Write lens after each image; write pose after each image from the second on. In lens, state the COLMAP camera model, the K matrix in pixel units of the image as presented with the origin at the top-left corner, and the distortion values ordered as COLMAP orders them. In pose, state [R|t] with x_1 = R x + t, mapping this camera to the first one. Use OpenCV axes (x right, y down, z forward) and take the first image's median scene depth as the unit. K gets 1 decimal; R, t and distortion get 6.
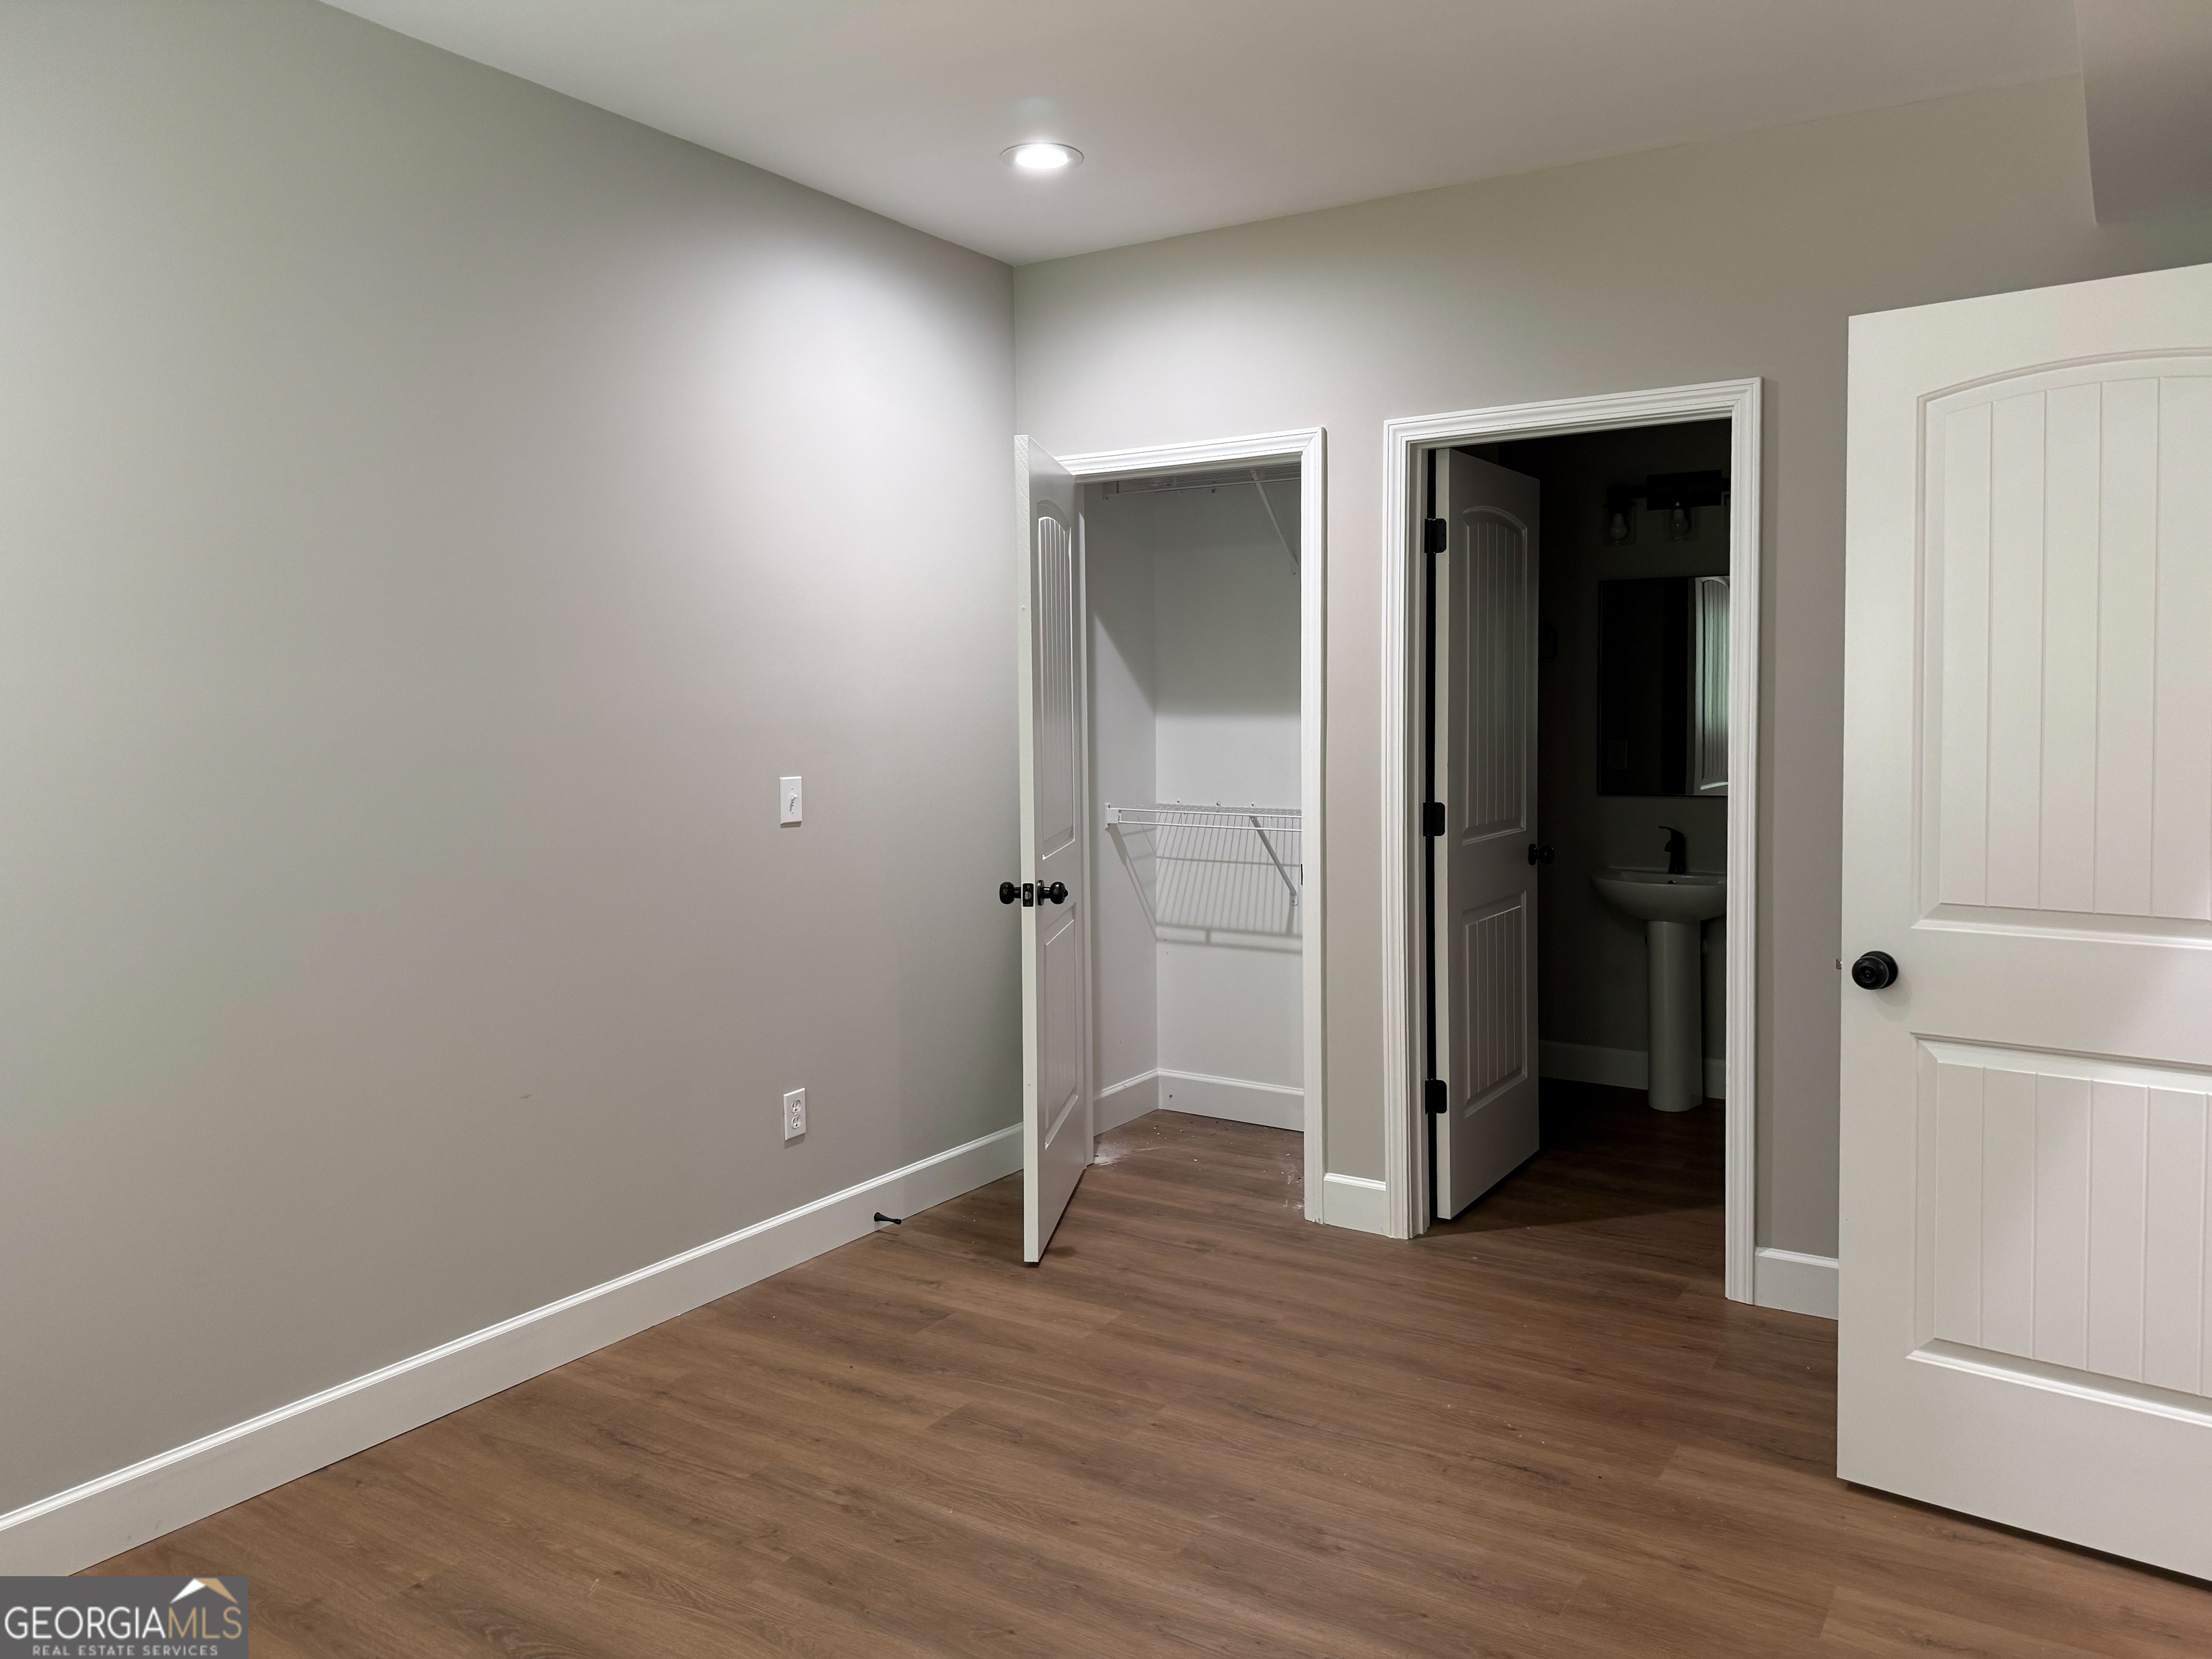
lens RADIAL K [[1564.2, 0, 1143.8], [0, 1564.2, 782.9], [0, 0, 1]] dist [0.092983, -0.097294]
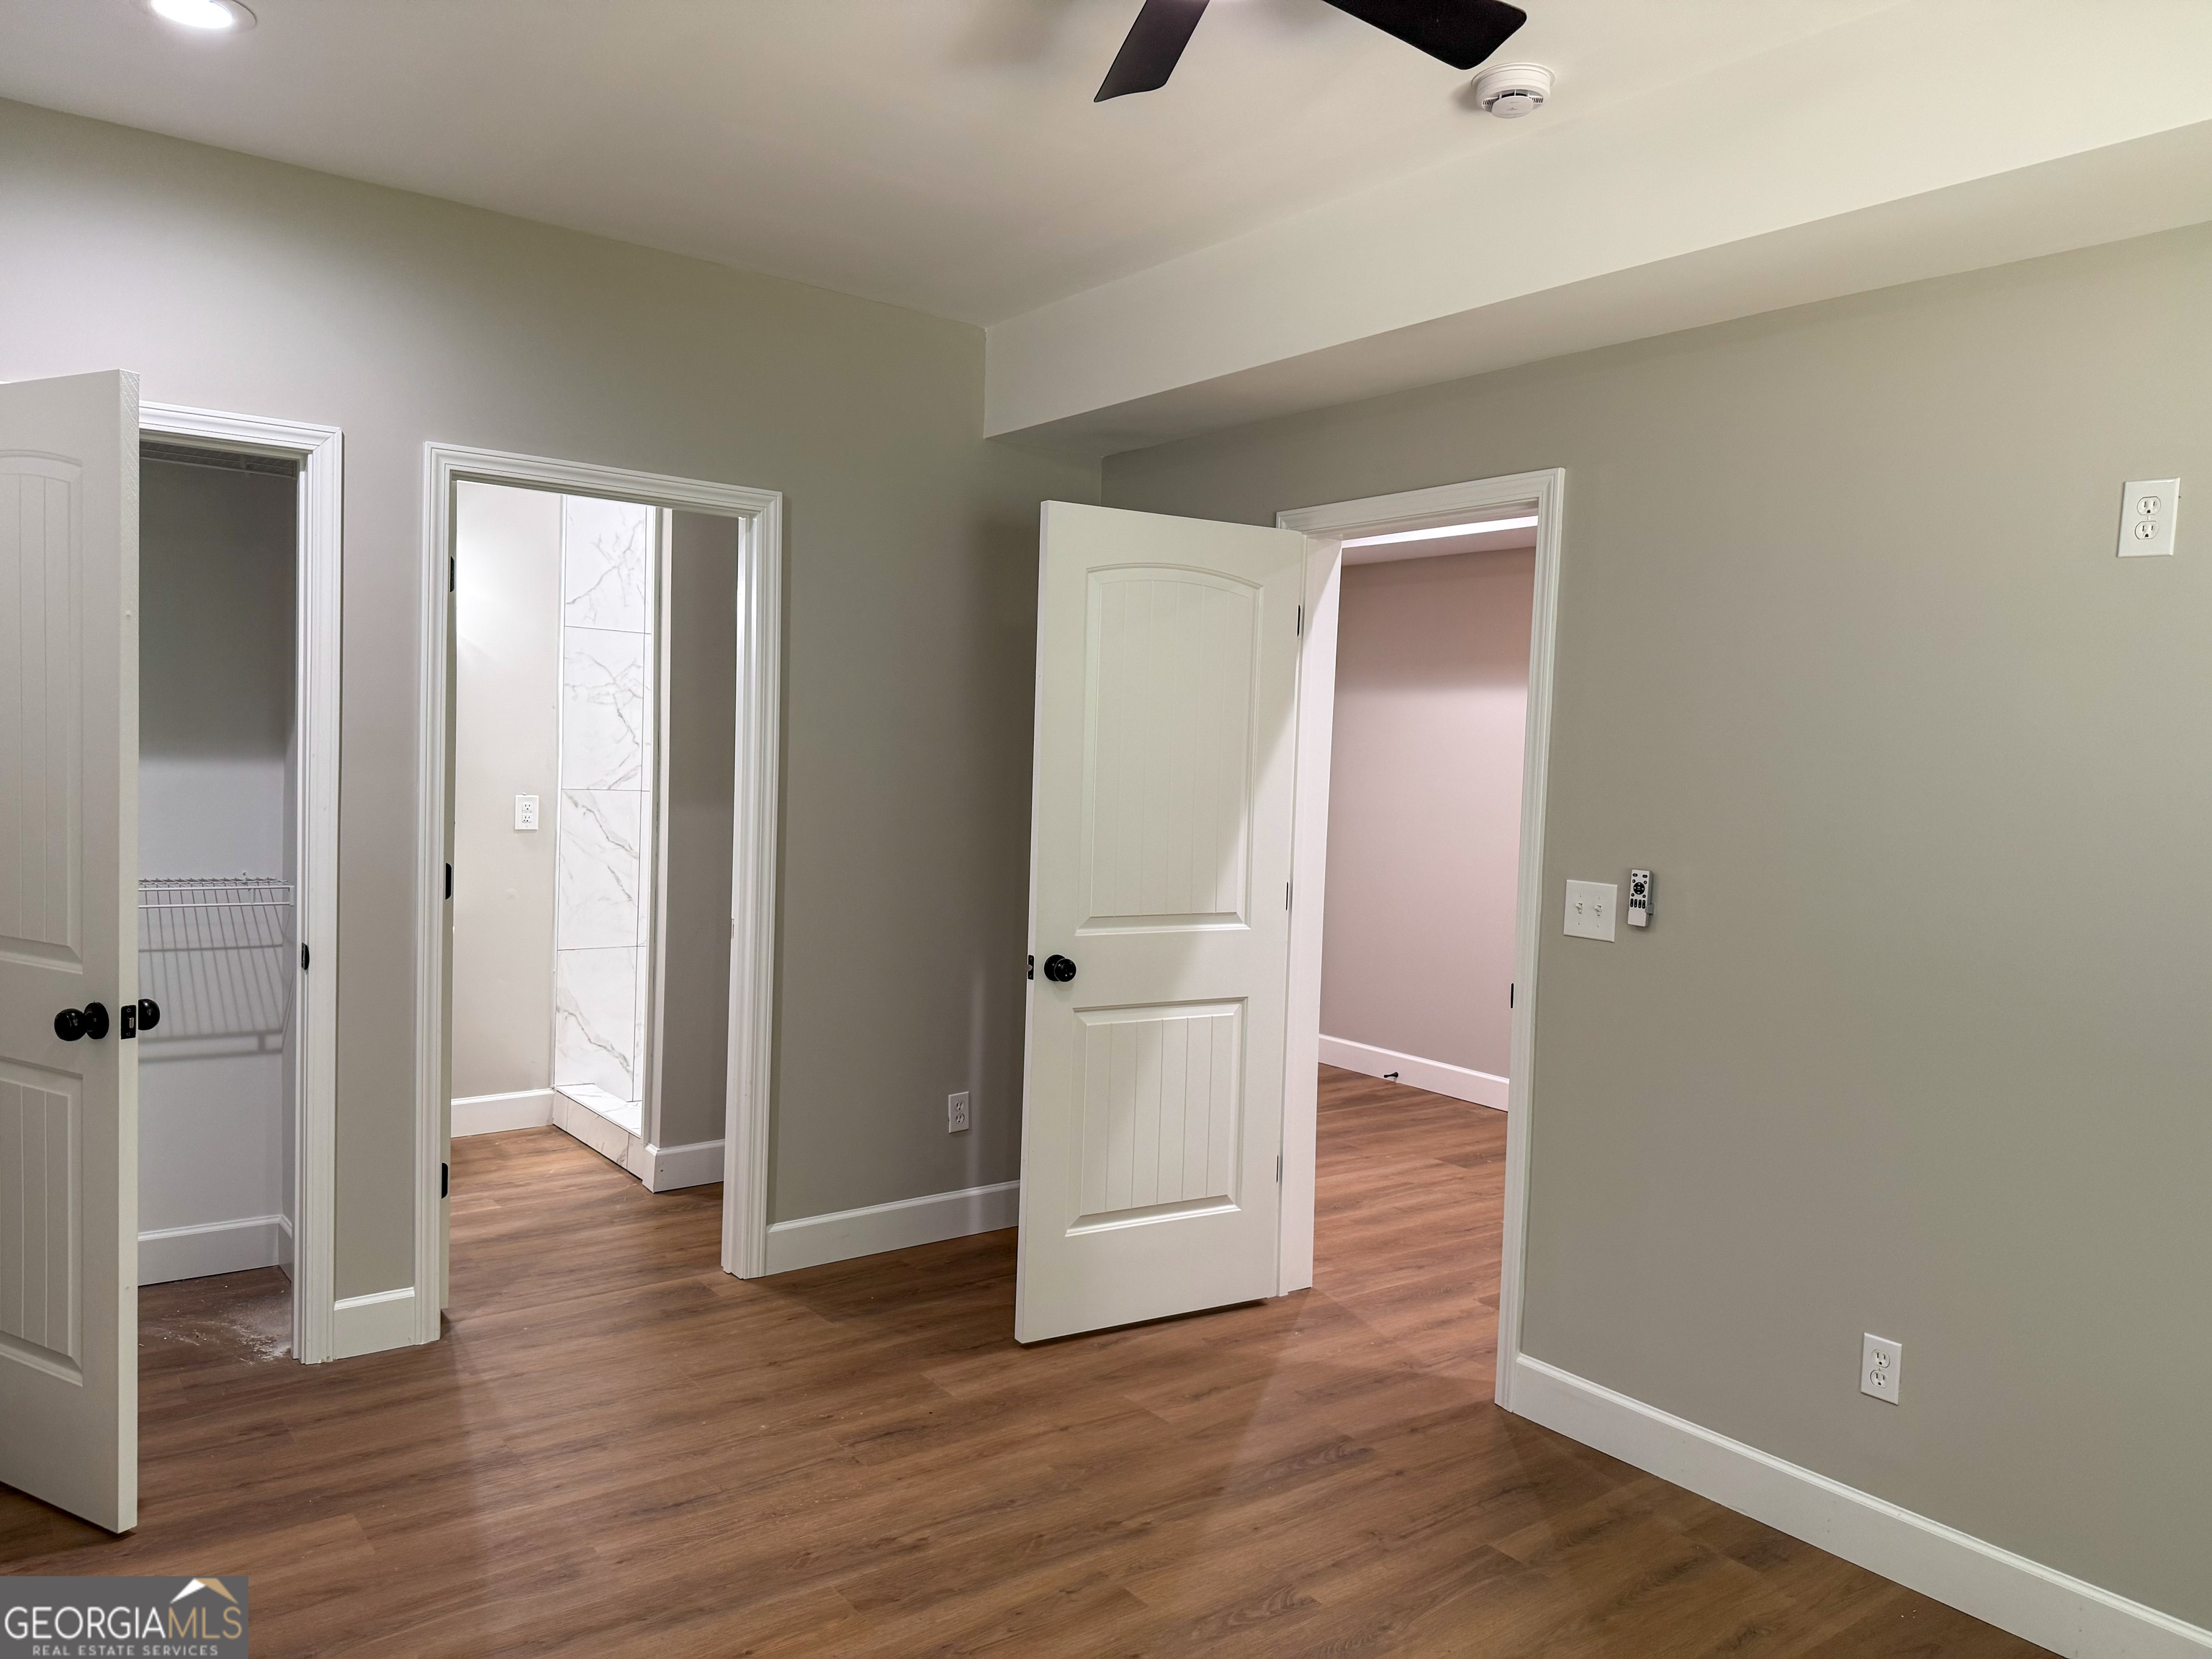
lens RADIAL K [[1570.3, 0, 1059.1], [0, 1570.3, 821.8], [0, 0, 1]] dist [0.090382, -0.101368]
pose [[0.368310, -0.016563, 0.929555, -0.785754], [0.009697, 0.999855, 0.013973, -0.029665], [-0.929652, 0.003867, 0.368418, 0.455980]]
